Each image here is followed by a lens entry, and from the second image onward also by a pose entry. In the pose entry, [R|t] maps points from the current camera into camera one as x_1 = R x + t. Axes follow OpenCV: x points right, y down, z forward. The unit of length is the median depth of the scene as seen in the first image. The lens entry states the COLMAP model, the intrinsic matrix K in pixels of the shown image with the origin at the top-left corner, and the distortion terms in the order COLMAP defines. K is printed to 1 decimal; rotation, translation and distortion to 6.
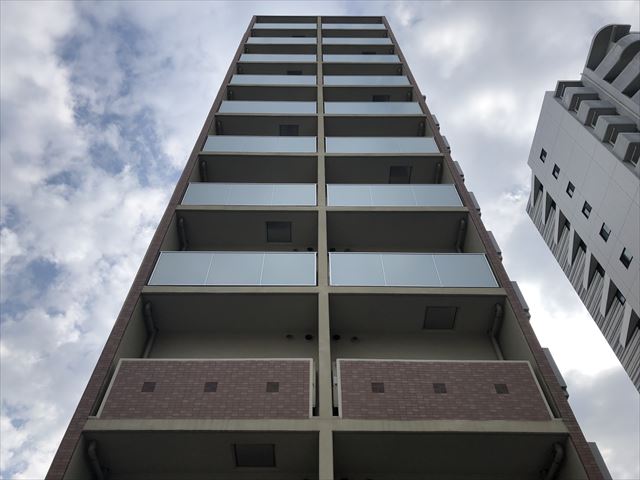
lens RADIAL K [[523.4, 0, 319.9], [0, 523.4, 234.5], [0, 0, 1]] dist [0.023649, -0.022115]
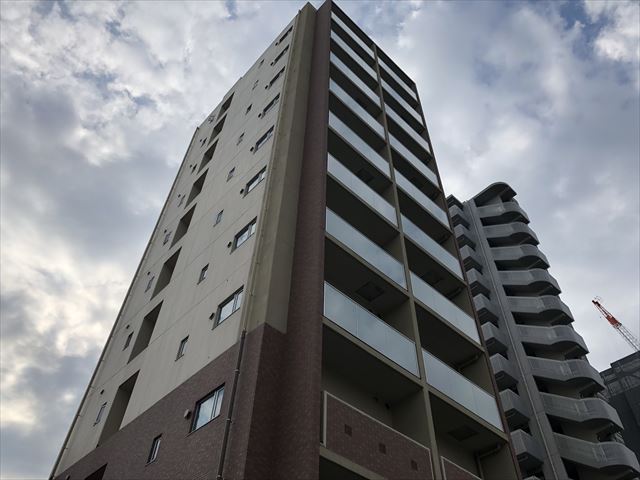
lens RADIAL K [[523.4, 0, 313.4], [0, 523.4, 243.1], [0, 0, 1]] dist [0.023649, -0.022115]
pose [[0.742477, 0.524536, 0.416640, -0.887771], [-0.570163, 0.821335, -0.017970, -0.000879], [-0.351627, -0.224211, 0.908894, 0.007238]]
